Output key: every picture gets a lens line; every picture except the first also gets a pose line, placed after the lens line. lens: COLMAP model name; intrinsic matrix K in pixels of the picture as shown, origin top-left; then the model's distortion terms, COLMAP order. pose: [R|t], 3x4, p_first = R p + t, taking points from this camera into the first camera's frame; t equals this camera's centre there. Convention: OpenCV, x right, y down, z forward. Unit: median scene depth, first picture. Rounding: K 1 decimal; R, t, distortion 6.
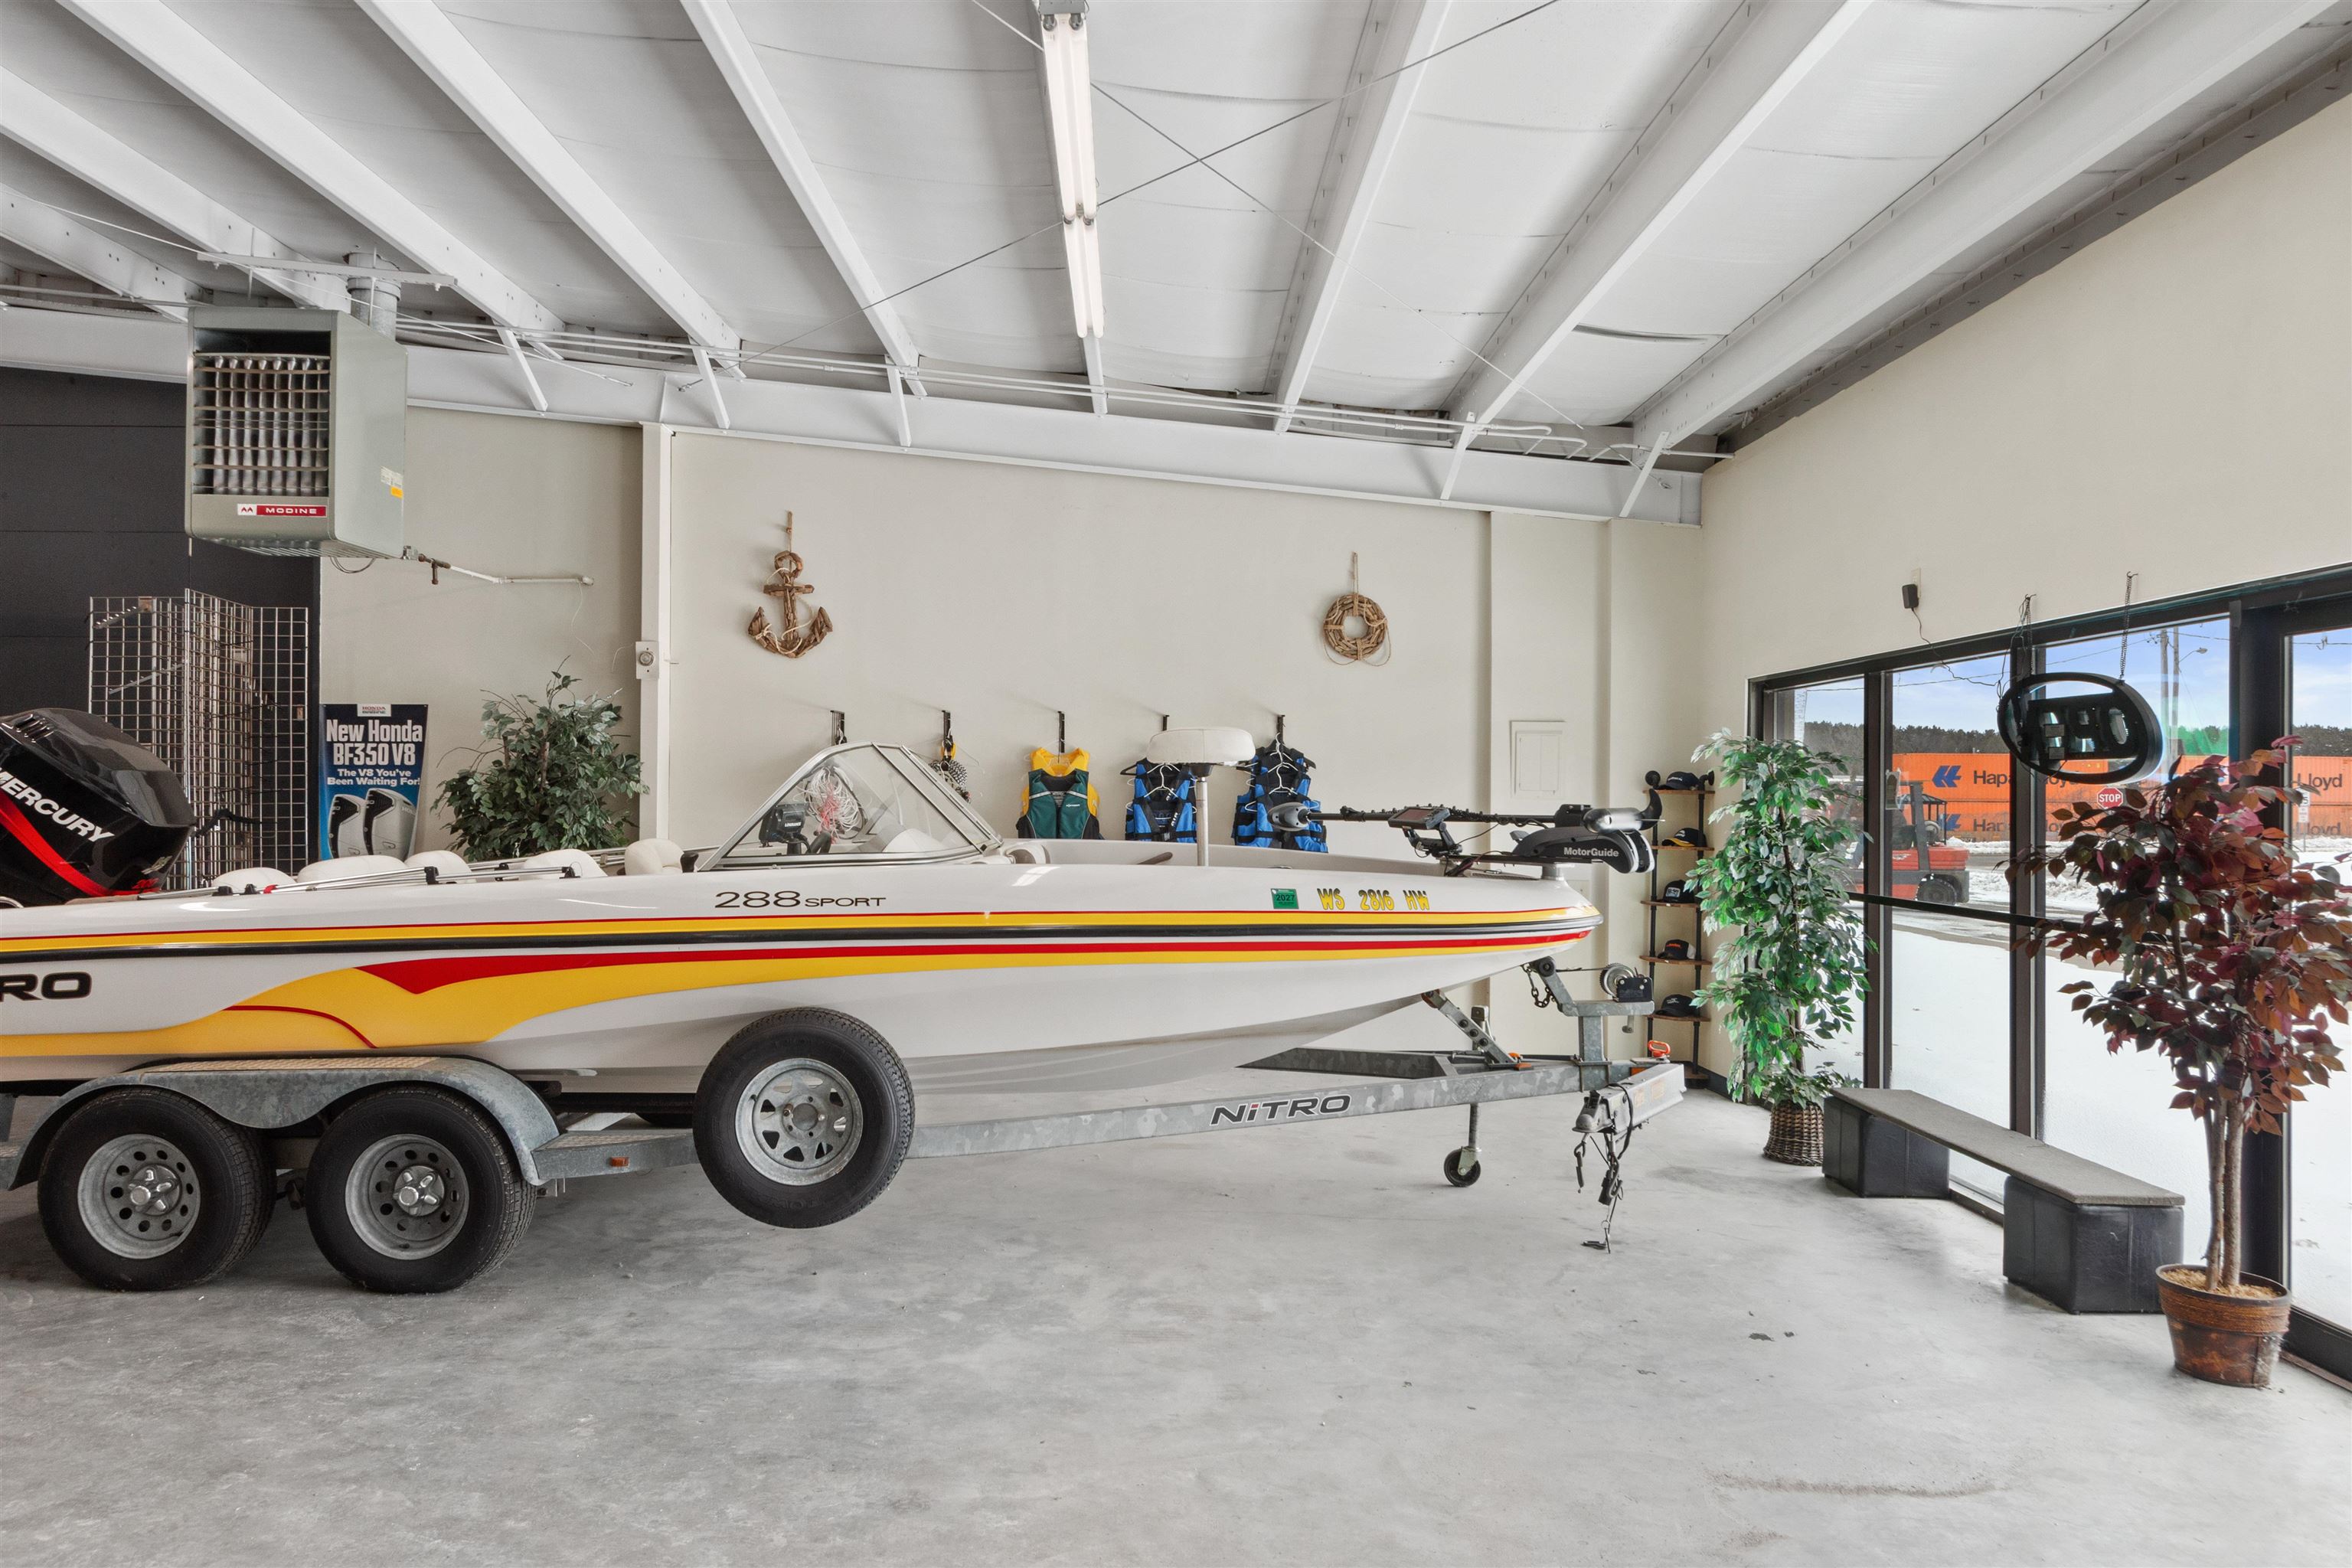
lens RADIAL K [[1519.1, 0, 1176.0], [0, 1519.1, 784.0], [0, 0, 1]] dist [-0.000535, 0.000417]
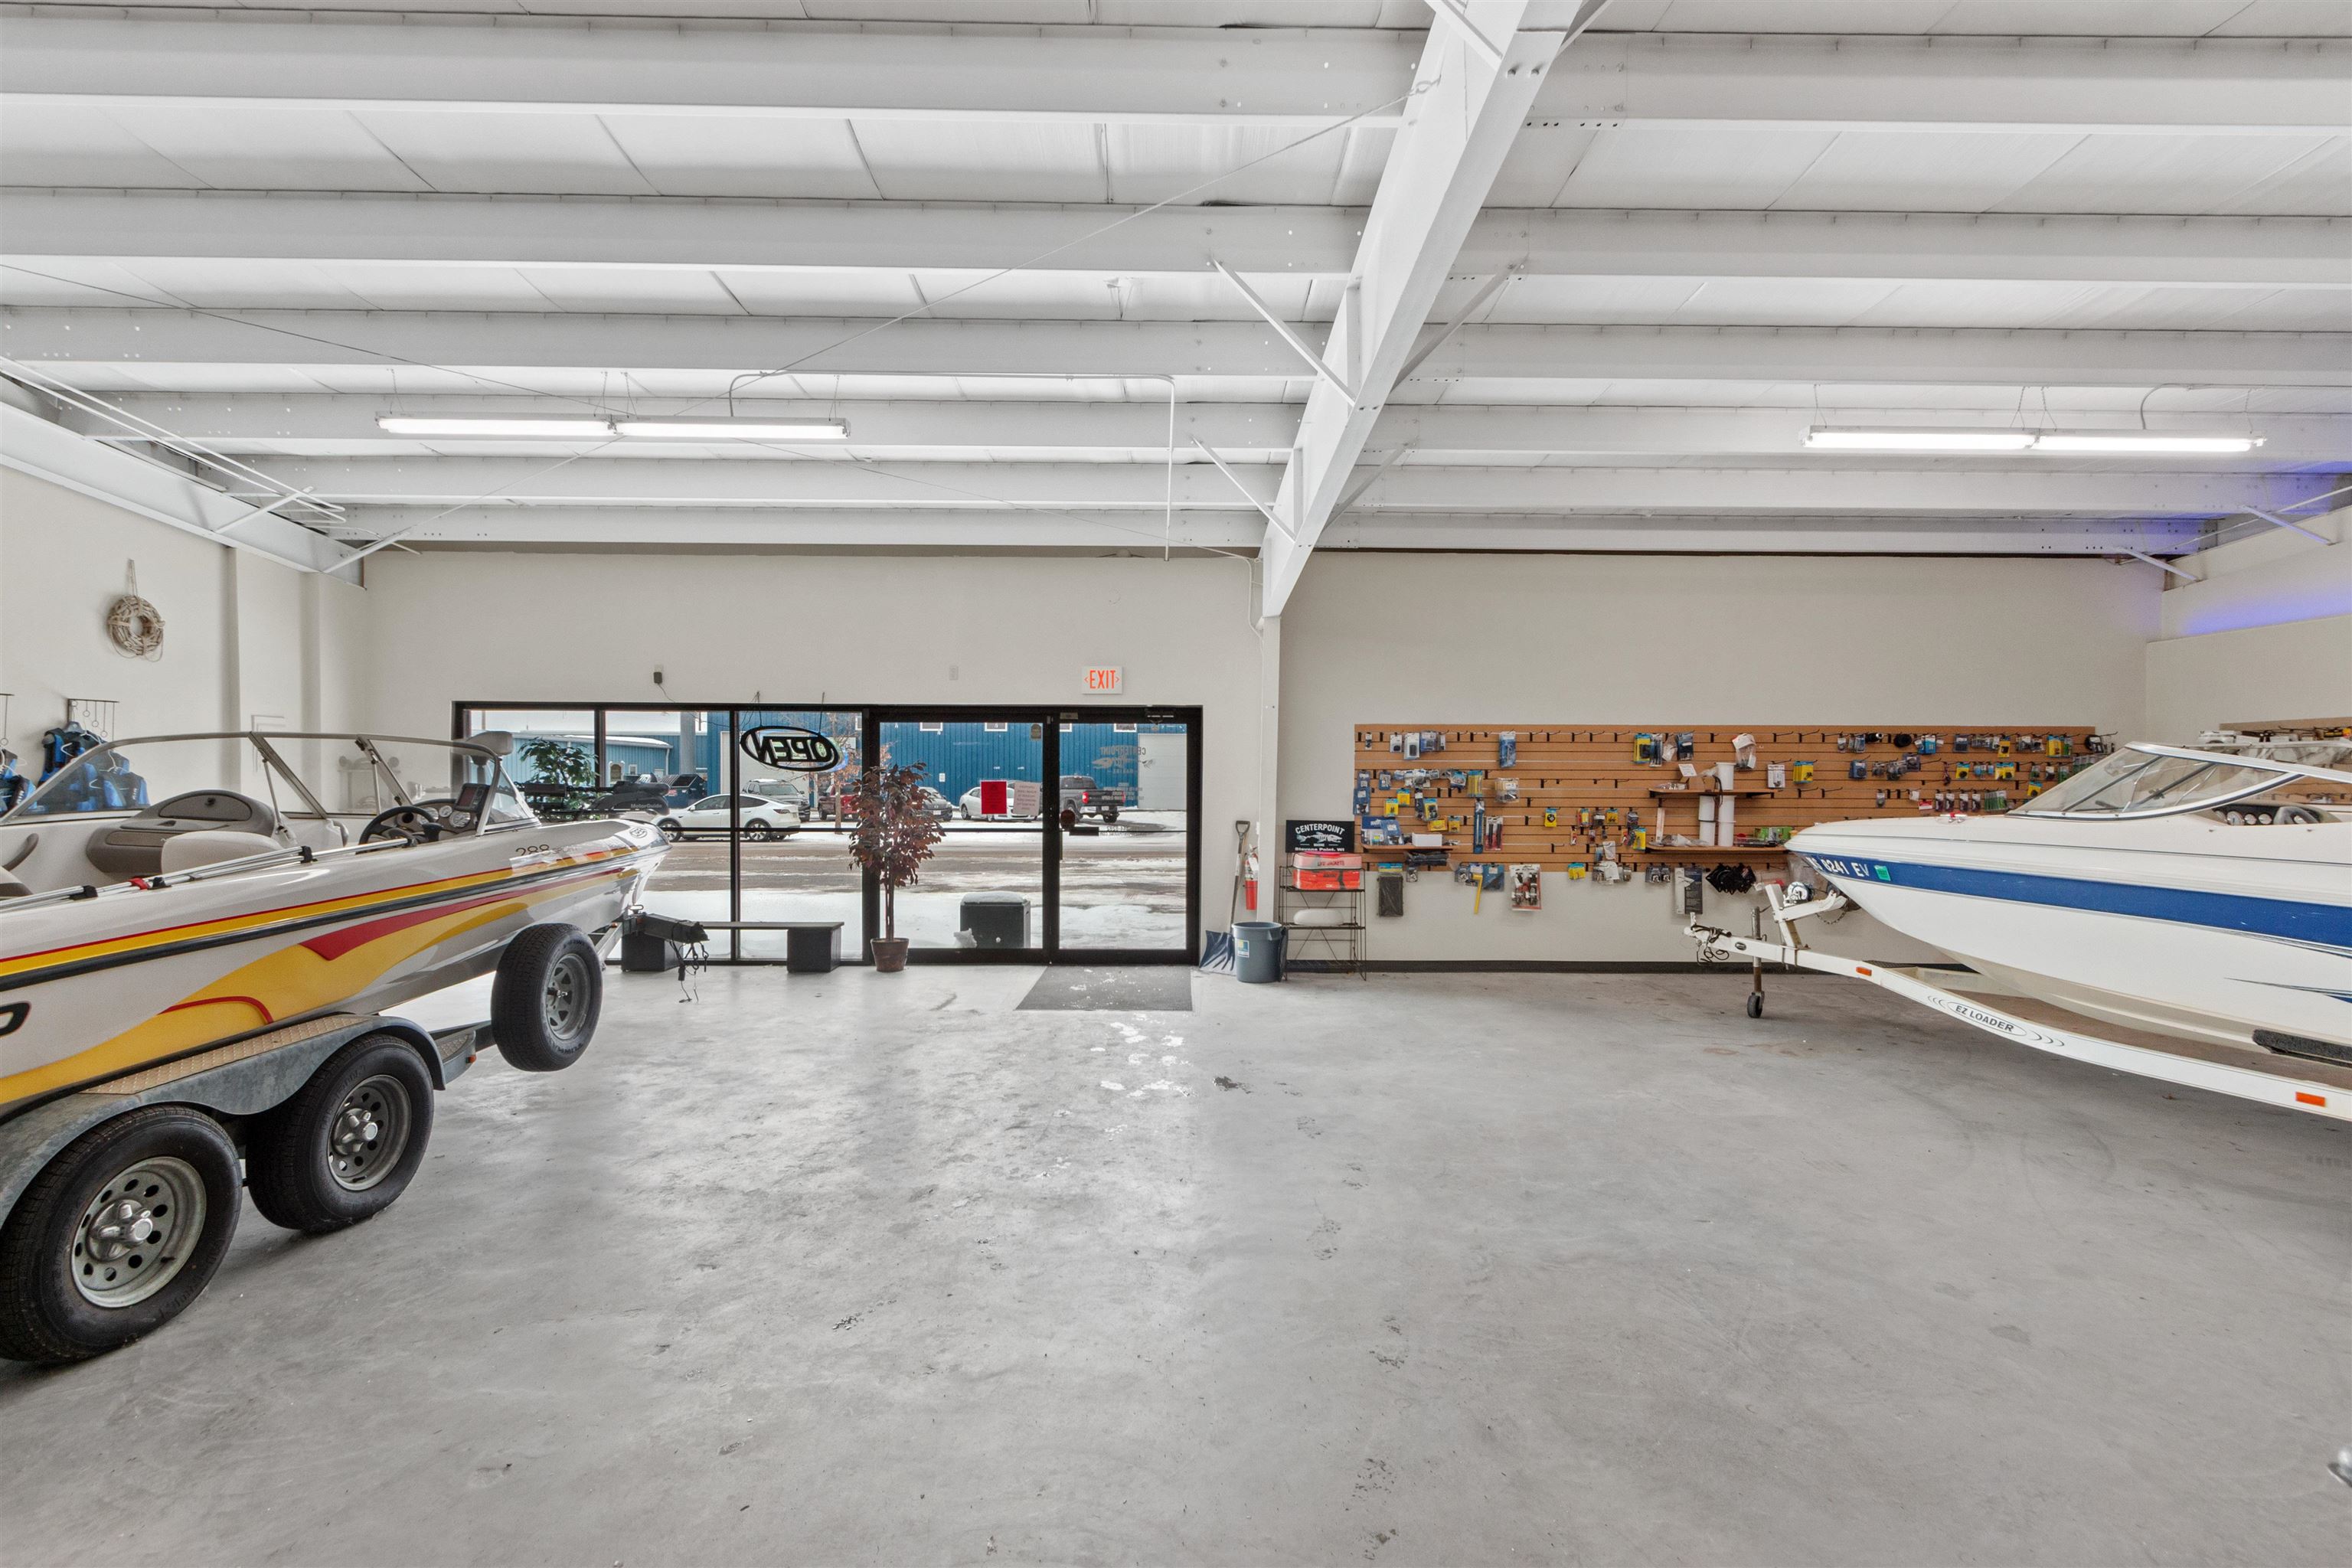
lens RADIAL K [[1097.8, 0, 1165.3], [0, 1097.8, 803.7], [0, 0, 1]] dist [-0.000195, -0.000355]
pose [[0.014046, -0.026978, 0.999537, -1.312917], [-0.014265, 0.999529, 0.027178, -0.005489], [-0.999800, -0.014640, 0.013655, 0.394283]]
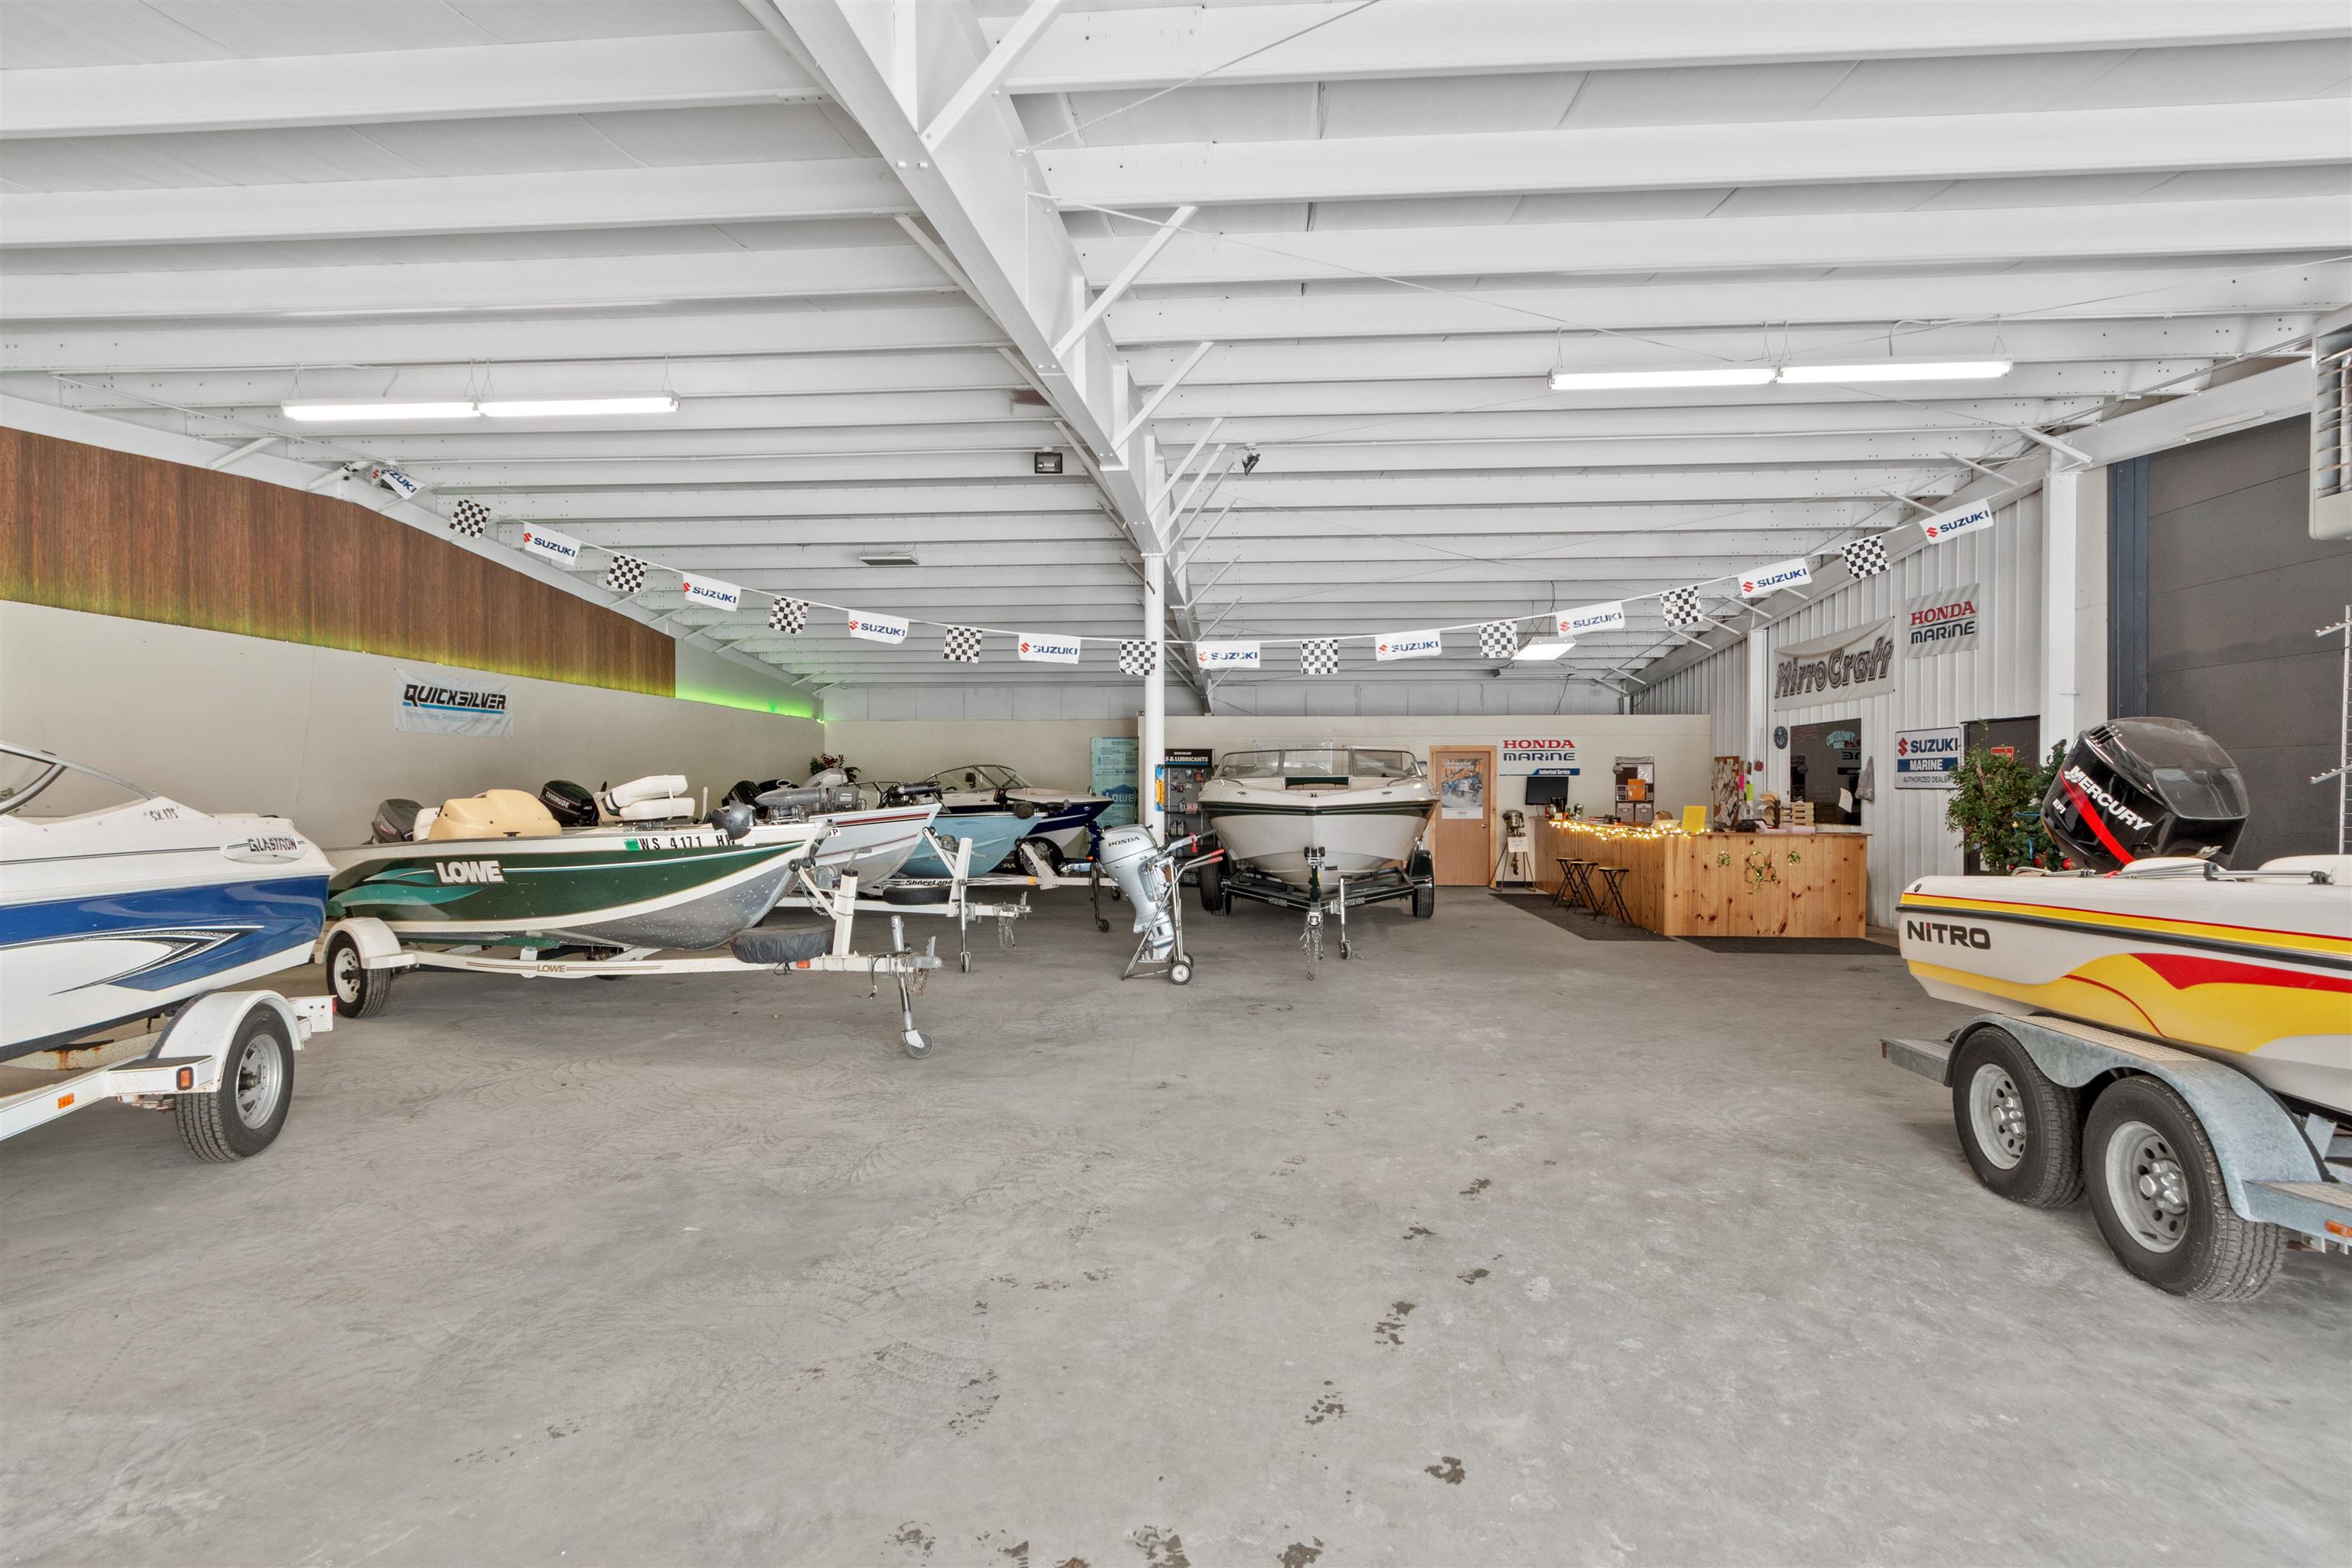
lens RADIAL K [[1213.8, 0, 1160.3], [0, 1213.8, 793.7], [0, 0, 1]] dist [0.005621, -0.001301]
pose [[-0.107562, 0.001012, -0.994198, 0.368988], [0.004924, 0.999988, 0.000485, 0.007334], [0.994186, -0.004843, -0.107565, 0.436152]]
